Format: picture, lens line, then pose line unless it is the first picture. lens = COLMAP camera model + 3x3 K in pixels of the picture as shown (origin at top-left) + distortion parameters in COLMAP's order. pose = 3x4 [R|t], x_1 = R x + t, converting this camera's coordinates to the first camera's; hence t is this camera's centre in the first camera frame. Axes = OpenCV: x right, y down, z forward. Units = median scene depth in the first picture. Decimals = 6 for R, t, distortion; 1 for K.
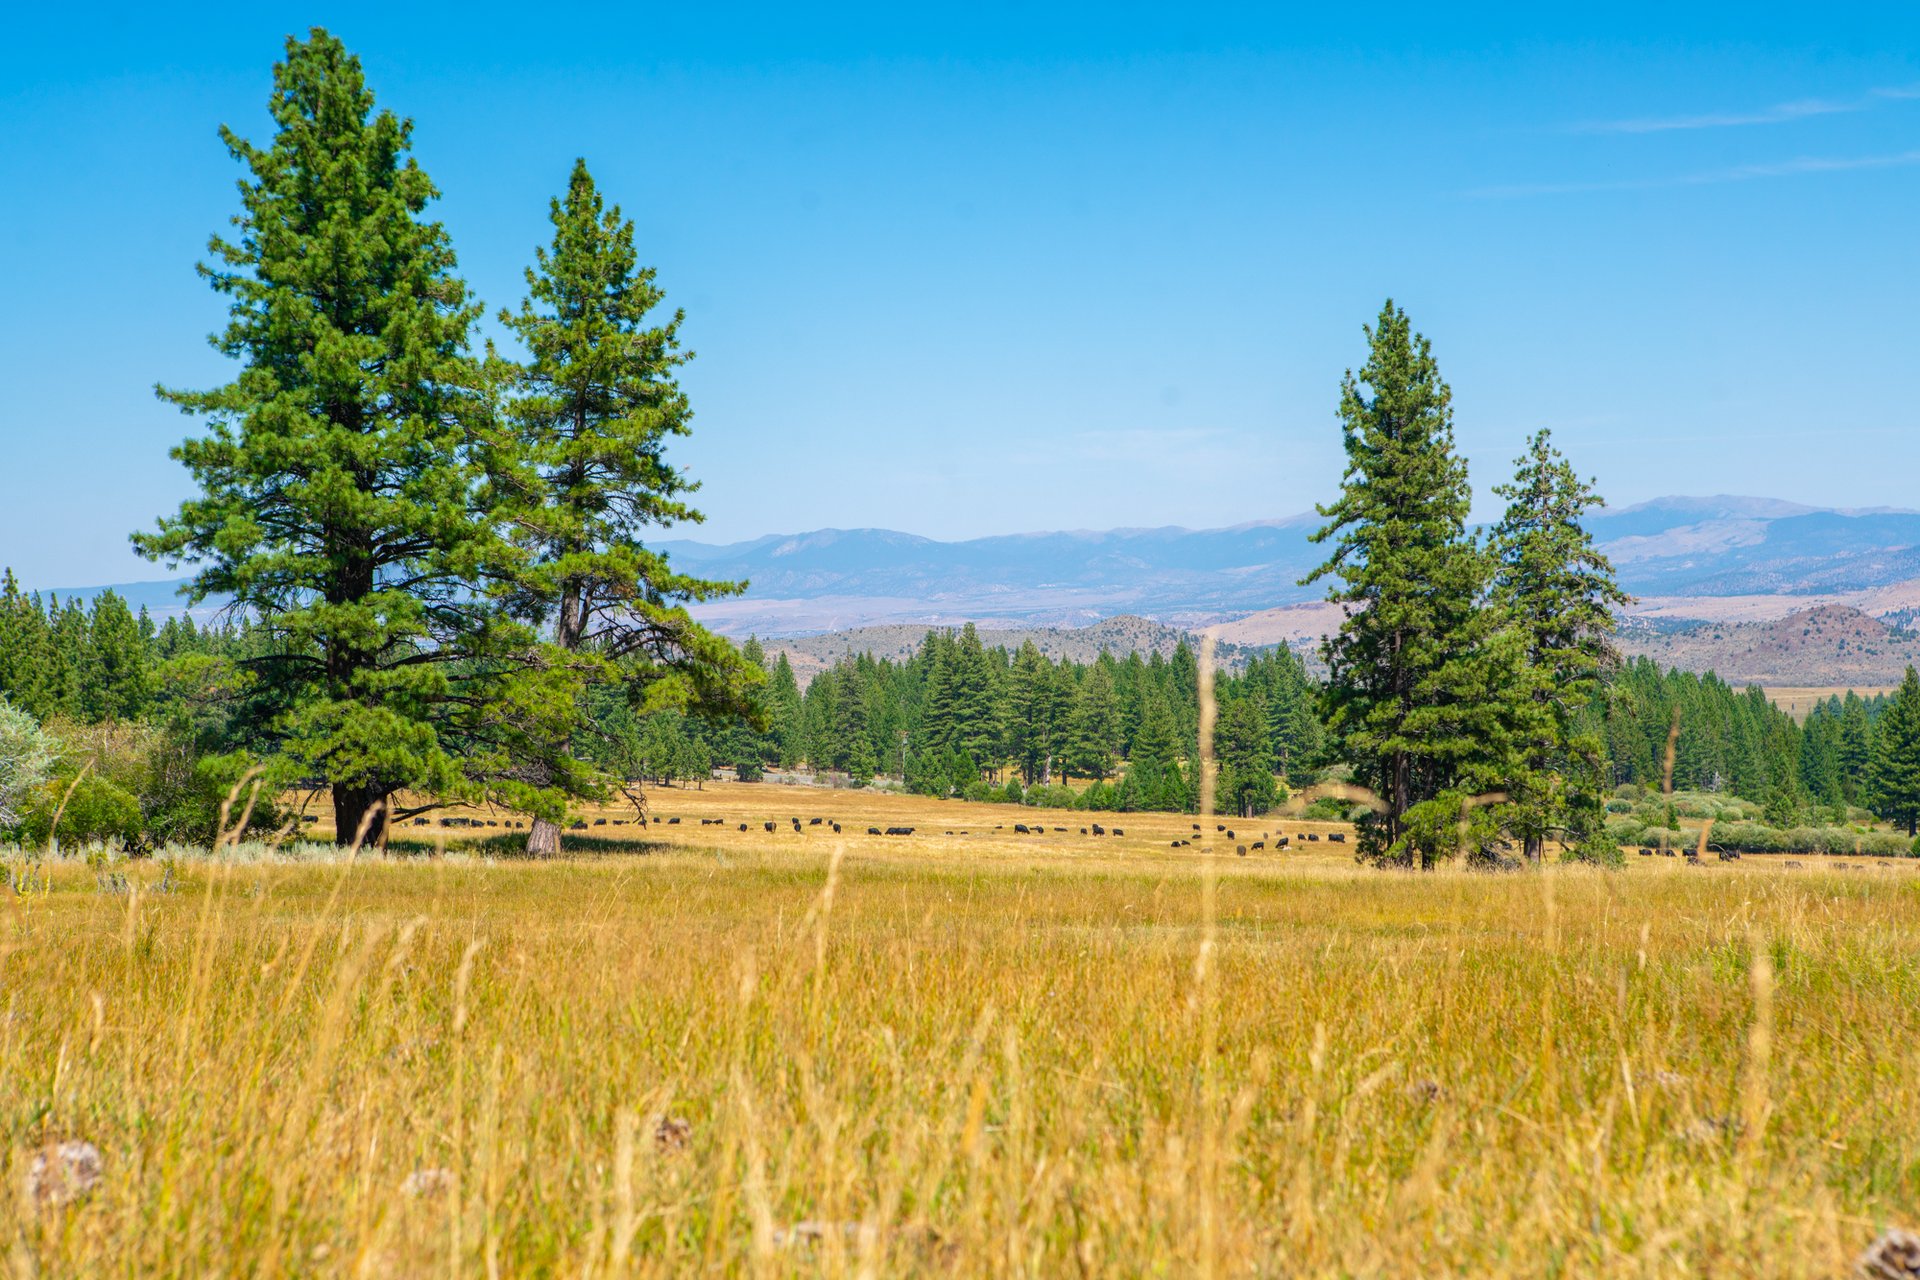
lens RADIAL K [[6936.0, 0, 958.8], [0, 6936.0, 635.3], [0, 0, 1]] dist [1.311940, 0.000000]
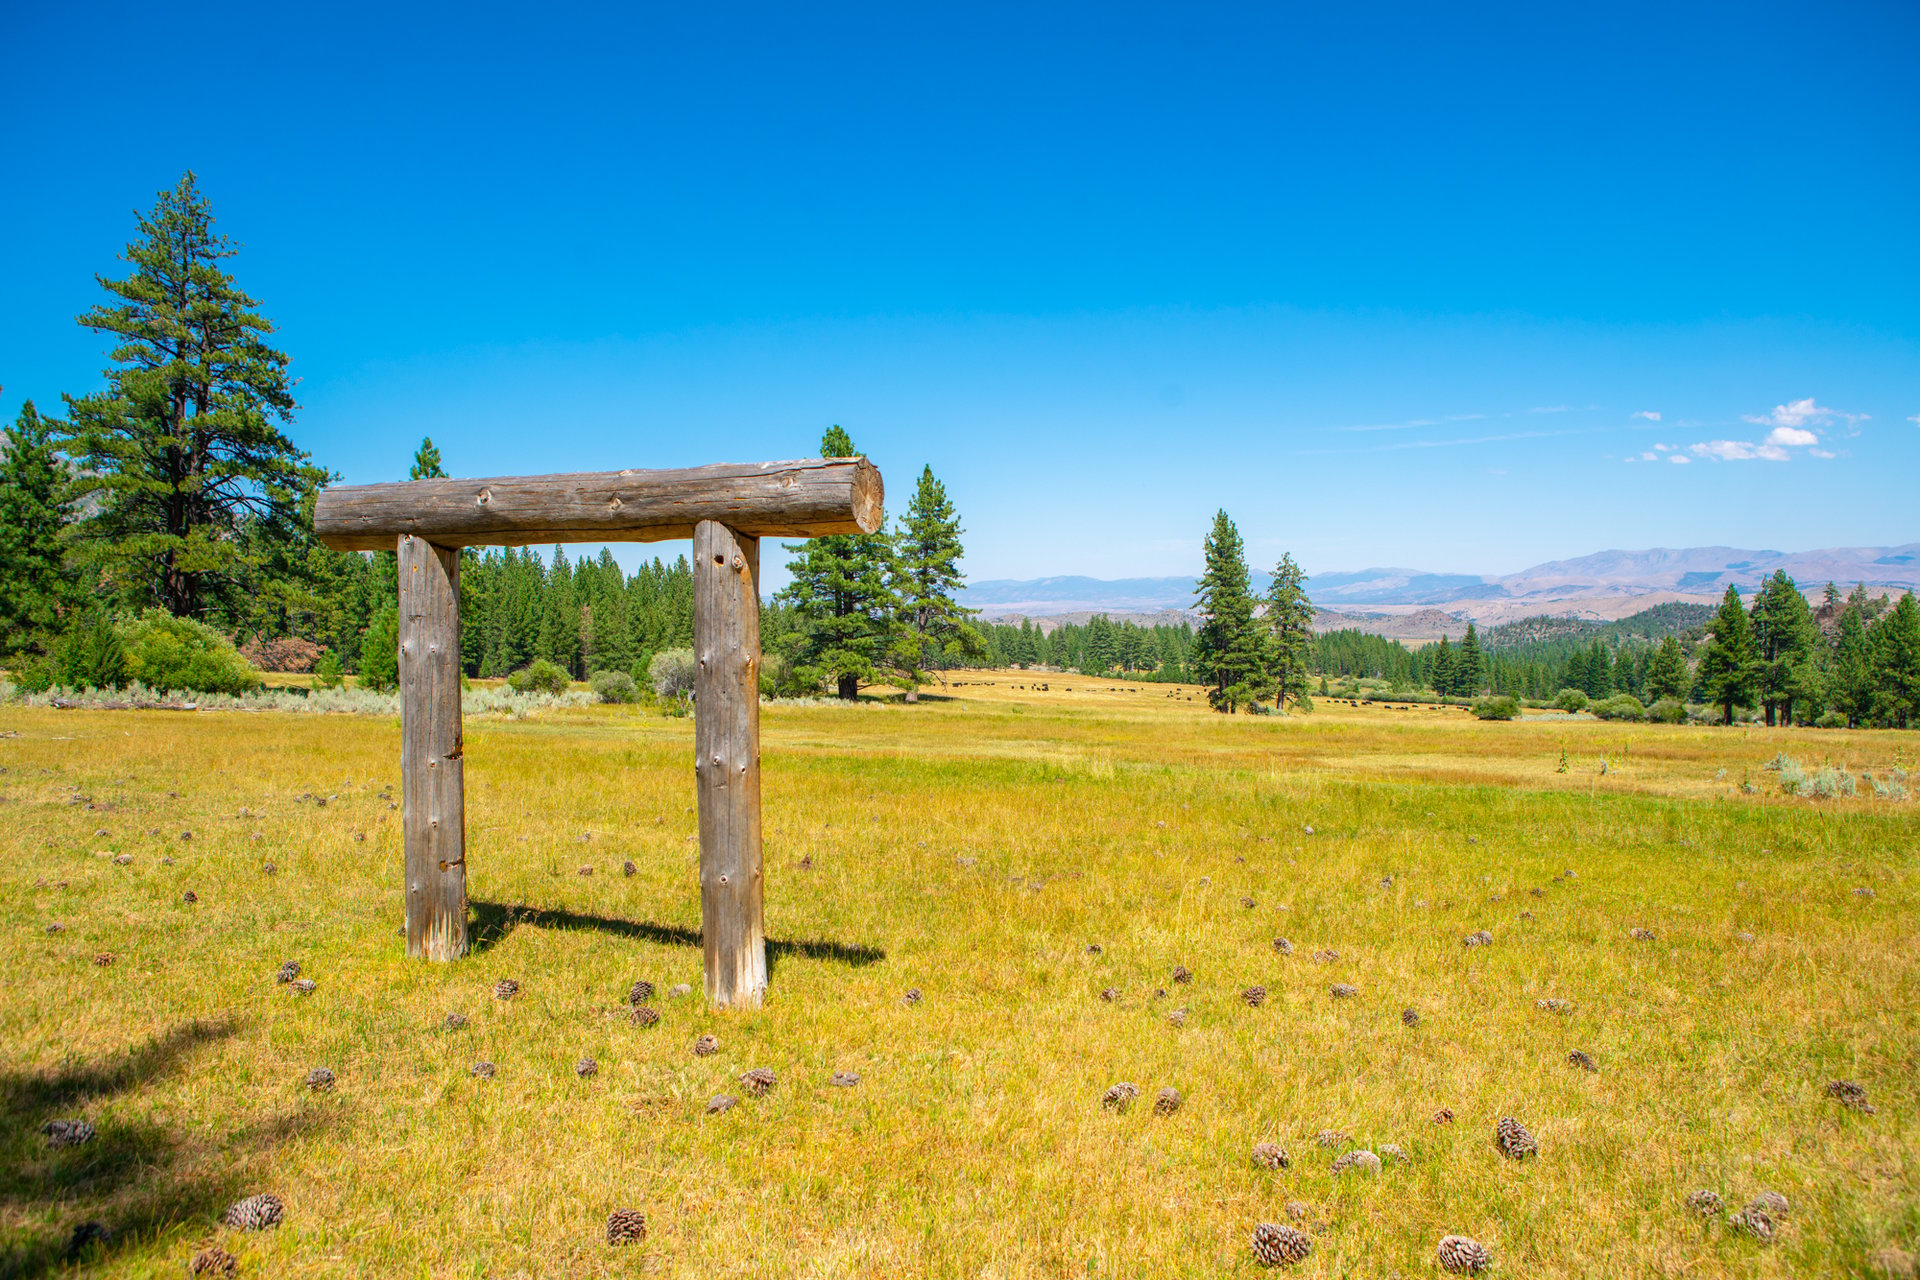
lens RADIAL K [[6936.0, 0, 960.2], [0, 6936.0, 640.9], [0, 0, 1]] dist [1.311940, 0.000000]
pose [[0.964434, 0.021642, -0.263437, 0.717107], [-0.004607, 0.997867, 0.065110, -0.181136], [0.264284, -0.061580, 0.962477, -1.774515]]
